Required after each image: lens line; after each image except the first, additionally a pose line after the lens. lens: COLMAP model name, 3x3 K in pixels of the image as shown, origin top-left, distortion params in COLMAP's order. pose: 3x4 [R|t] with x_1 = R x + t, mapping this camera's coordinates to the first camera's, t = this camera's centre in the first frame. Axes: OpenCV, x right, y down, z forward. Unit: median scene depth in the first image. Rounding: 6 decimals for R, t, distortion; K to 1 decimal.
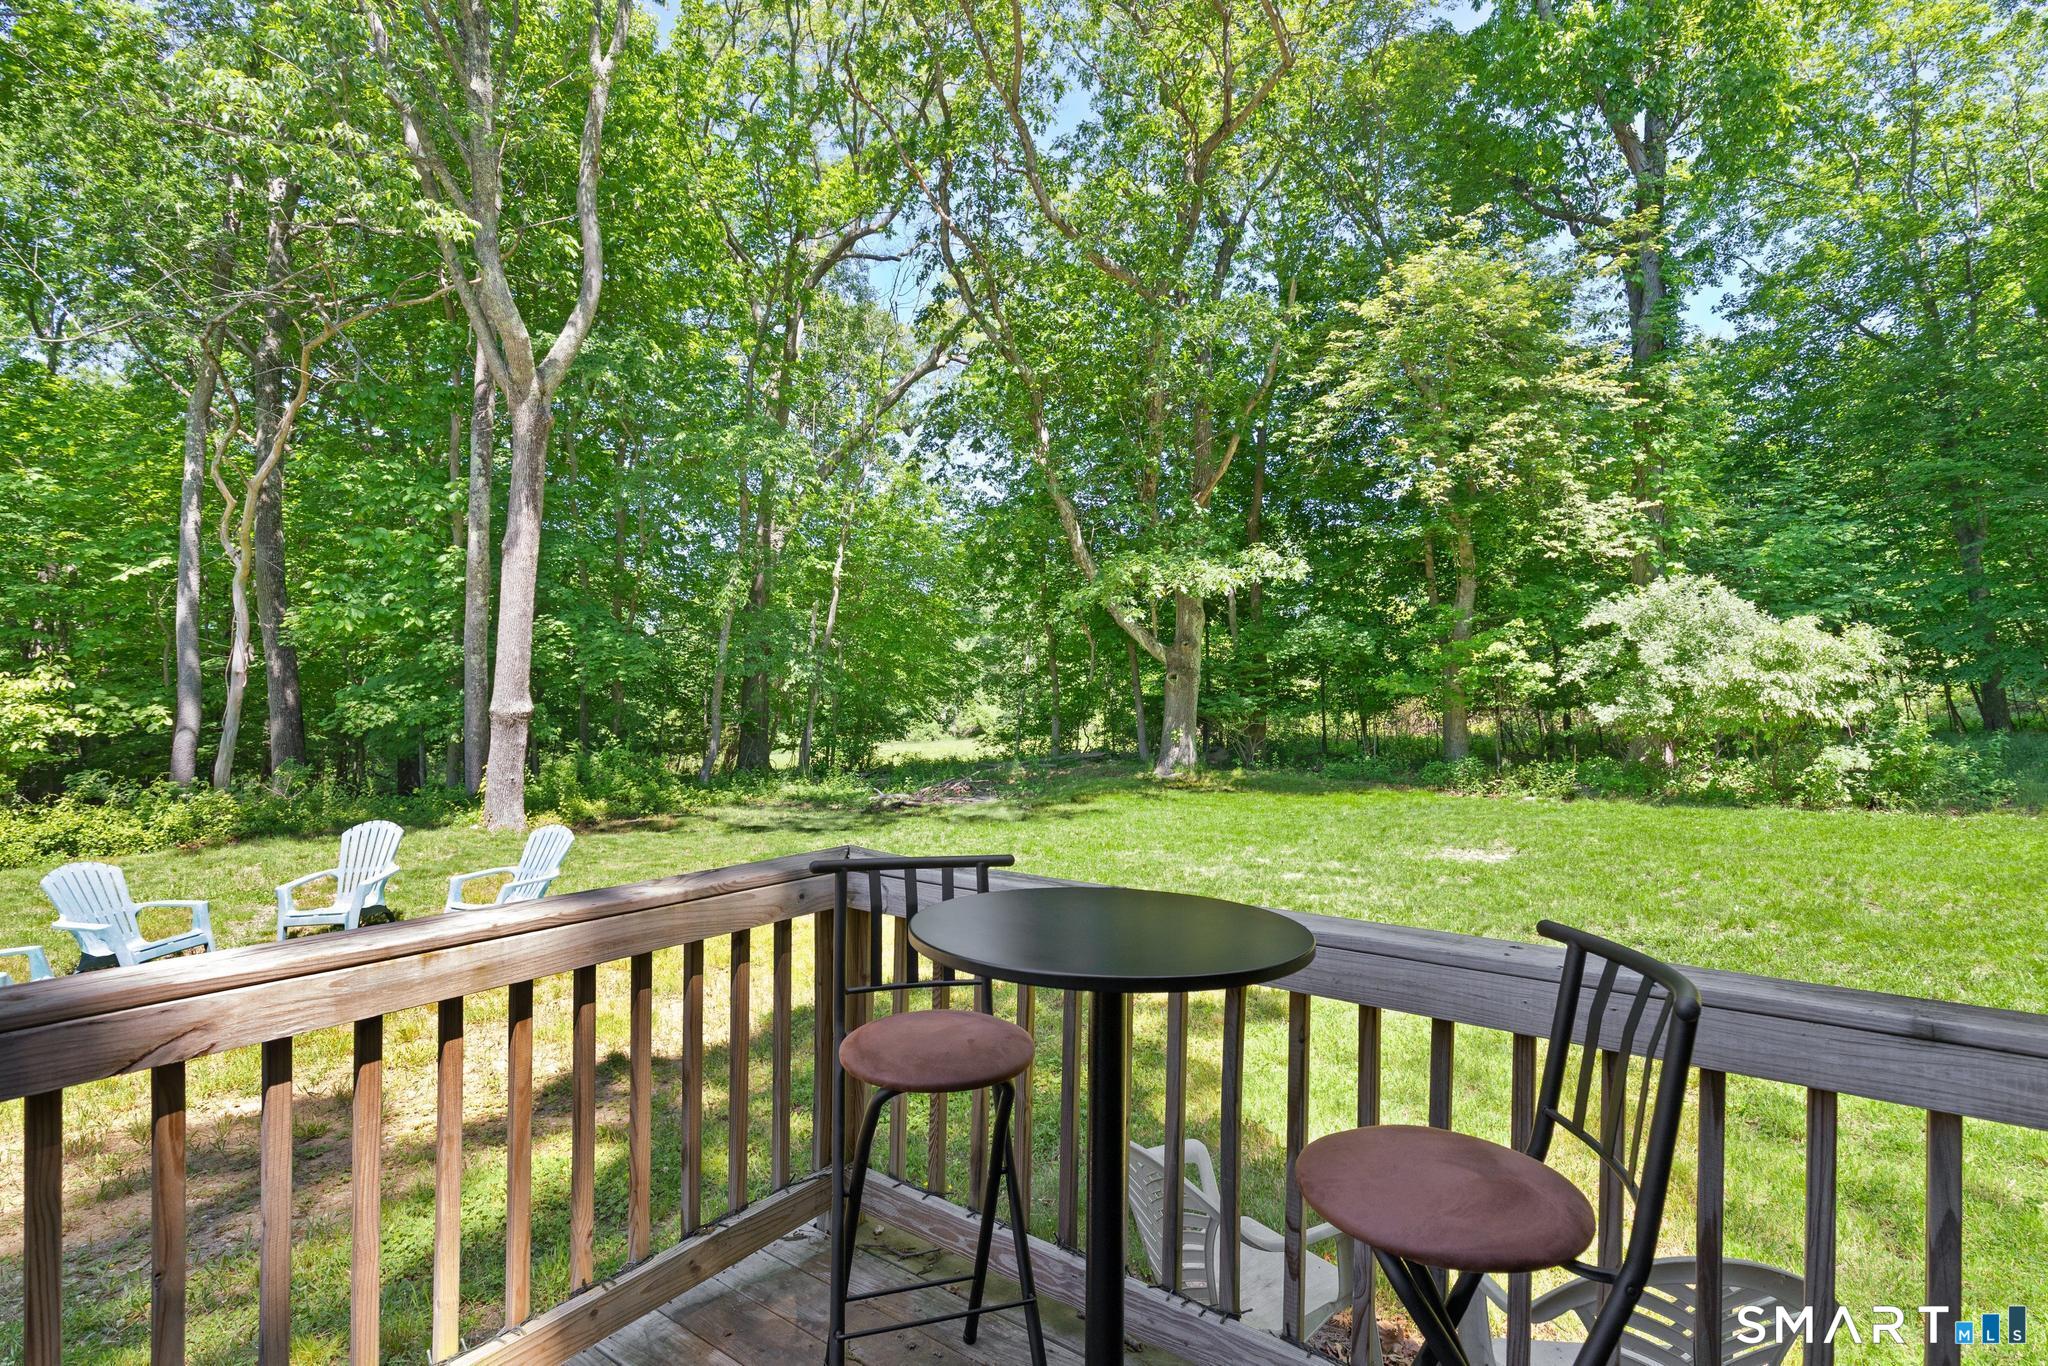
lens RADIAL K [[964.1, 0, 1035.3], [0, 964.1, 682.6], [0, 0, 1]] dist [0.003822, 0.000247]
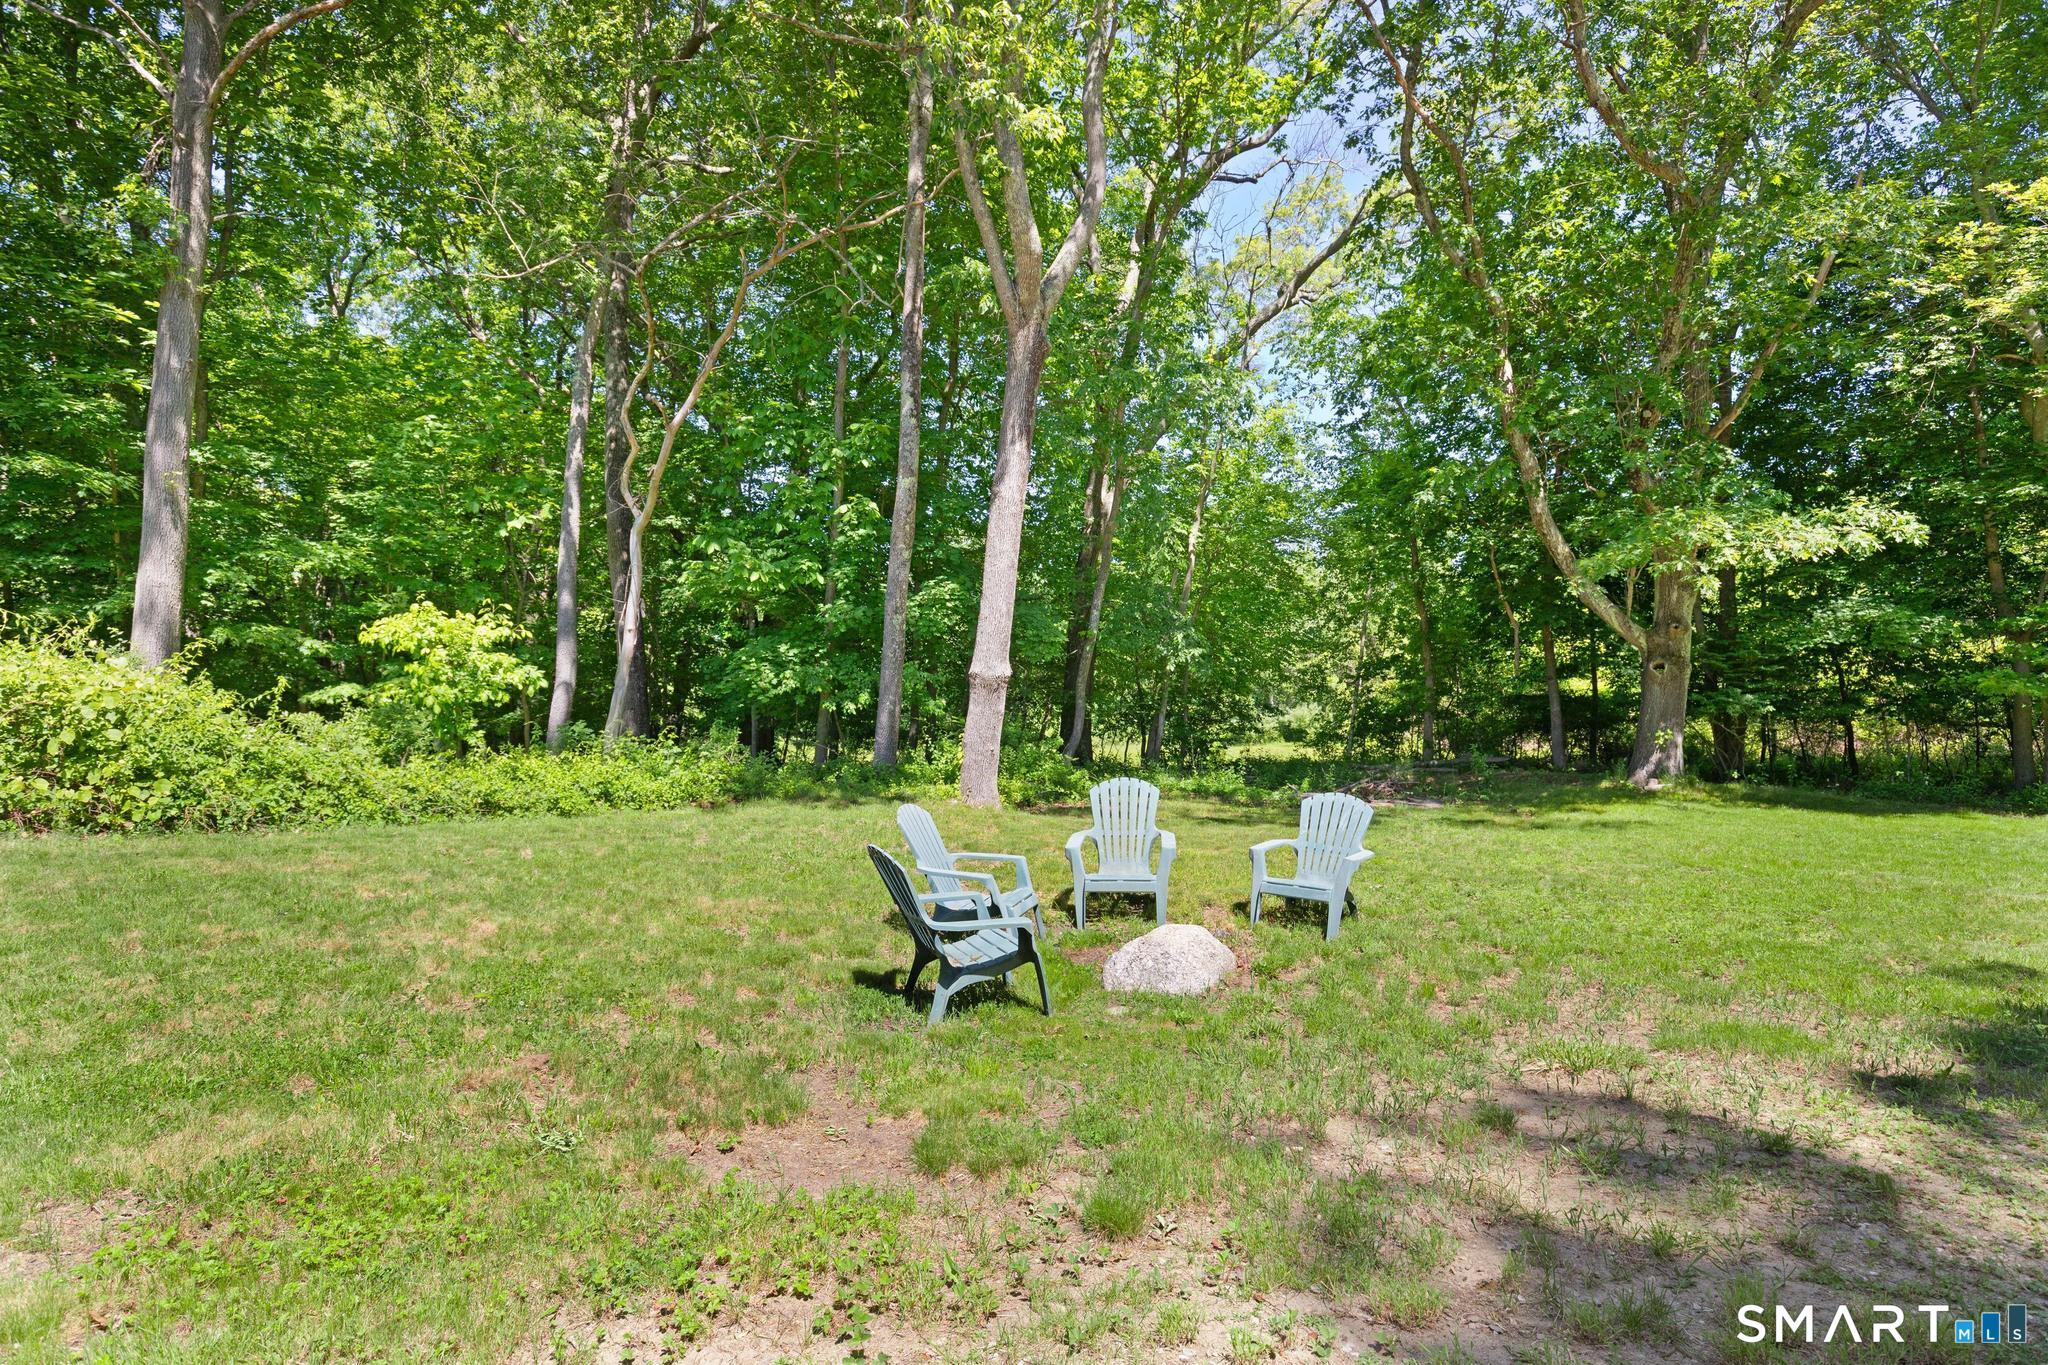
lens RADIAL K [[1082.6, 0, 1024.0], [0, 1082.6, 682.5], [0, 0, 1]] dist [0.002312, 0.000403]
pose [[0.989052, 0.033481, -0.143716, -0.330933], [-0.033742, 0.999430, 0.000621, 0.032255], [0.143655, 0.004235, 0.989619, 0.011582]]
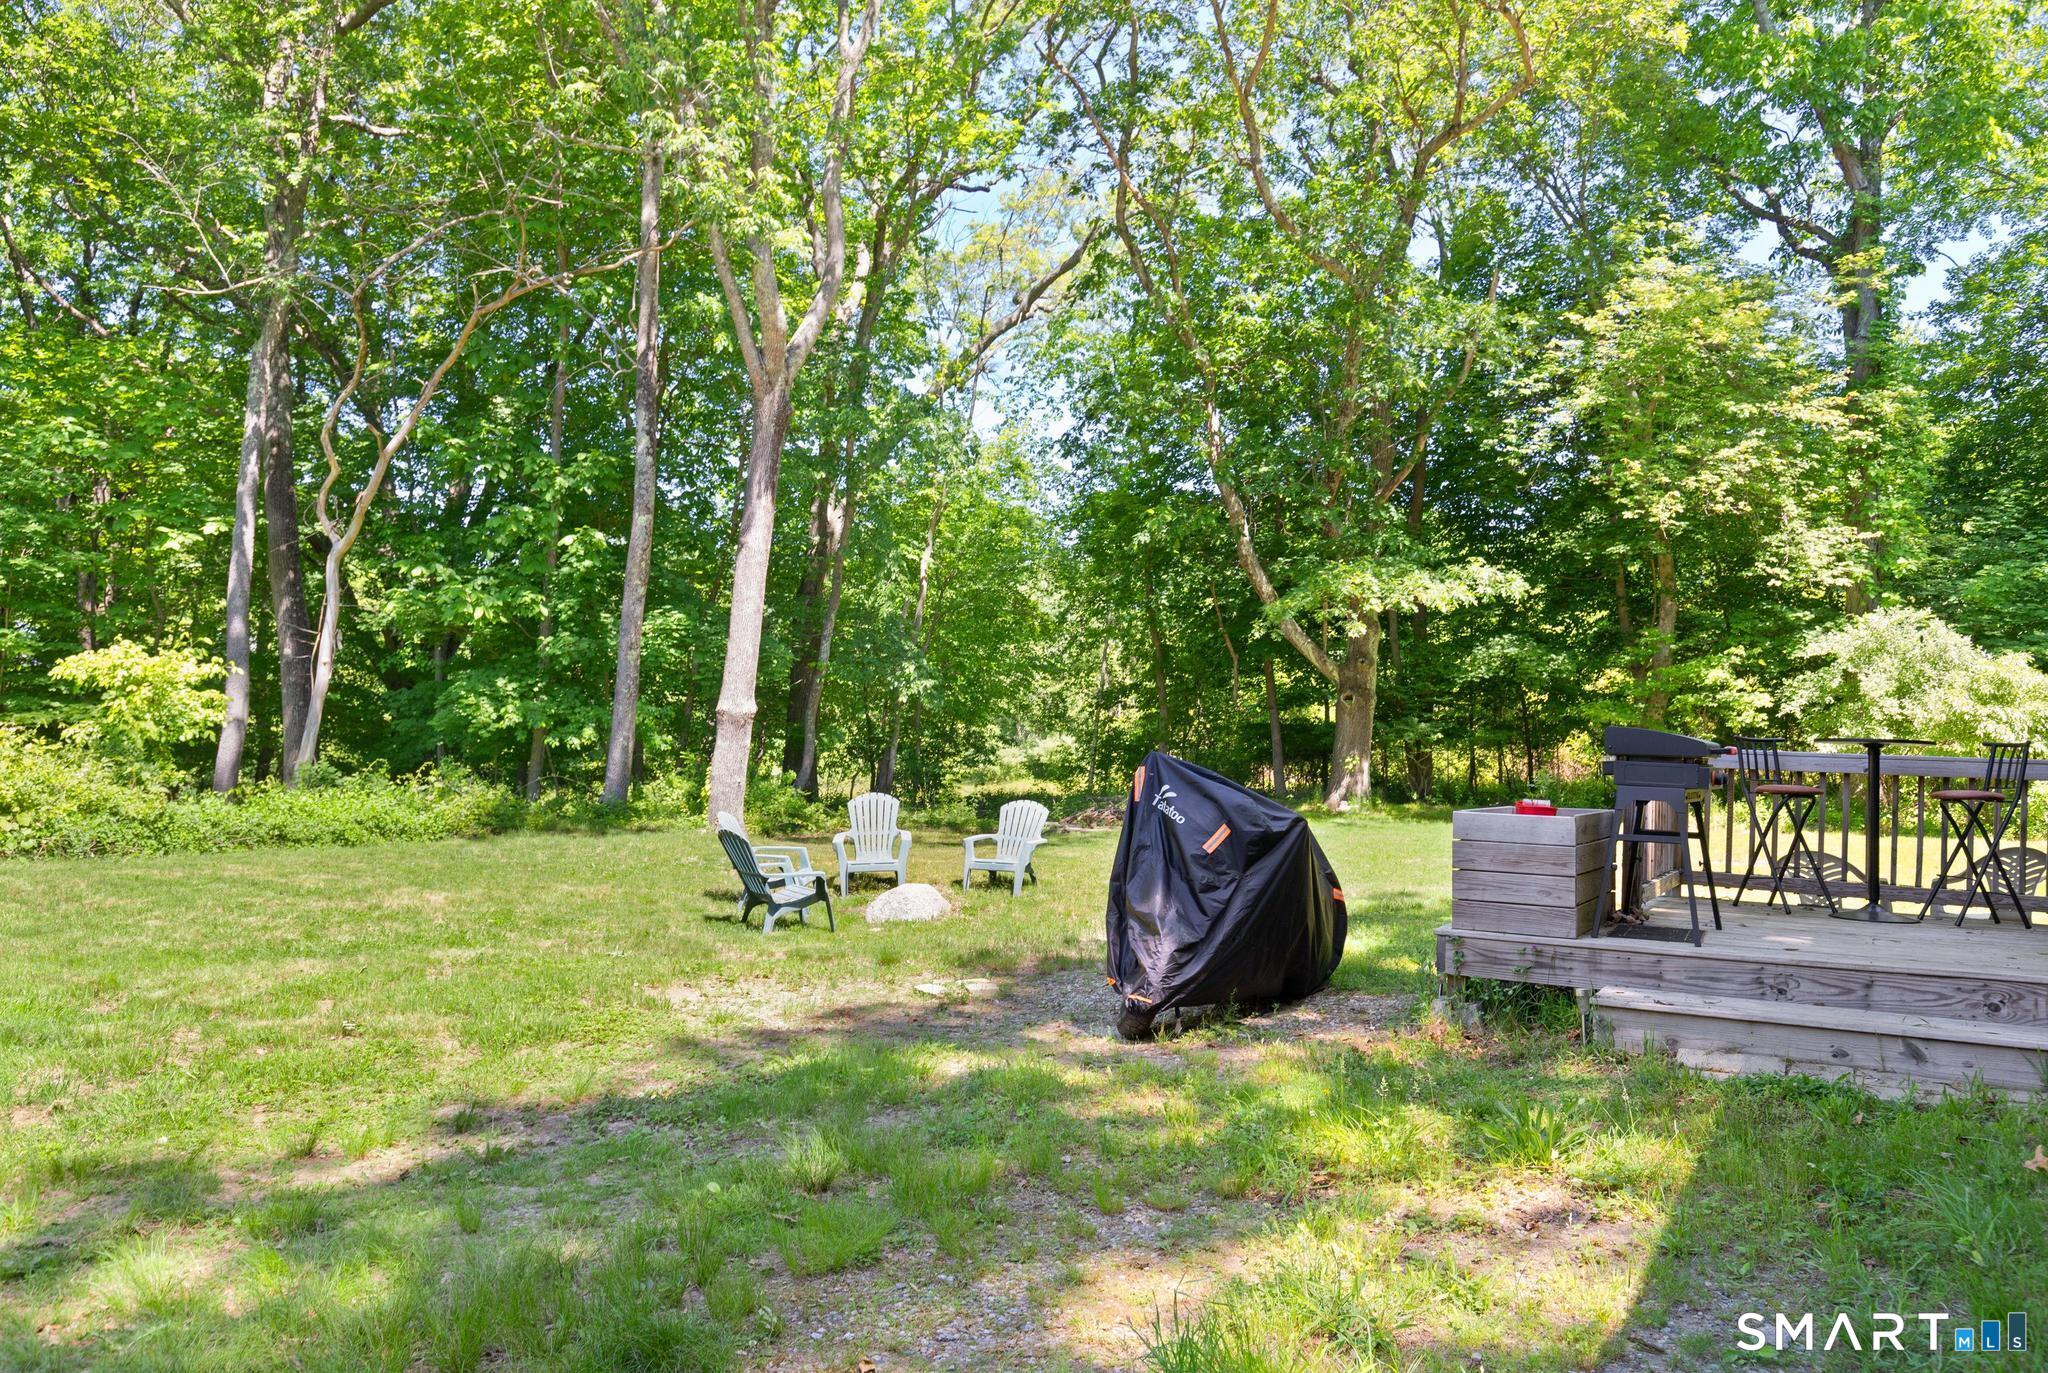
lens RADIAL K [[1436.0, 0, 1020.5], [0, 1436.0, 678.1], [0, 0, 1]] dist [-0.001176, -0.003227]
pose [[0.996734, 0.029670, 0.075108, -0.333638], [-0.027743, 0.999262, -0.026579, 0.024761], [-0.075841, 0.024409, 0.996821, -0.391636]]
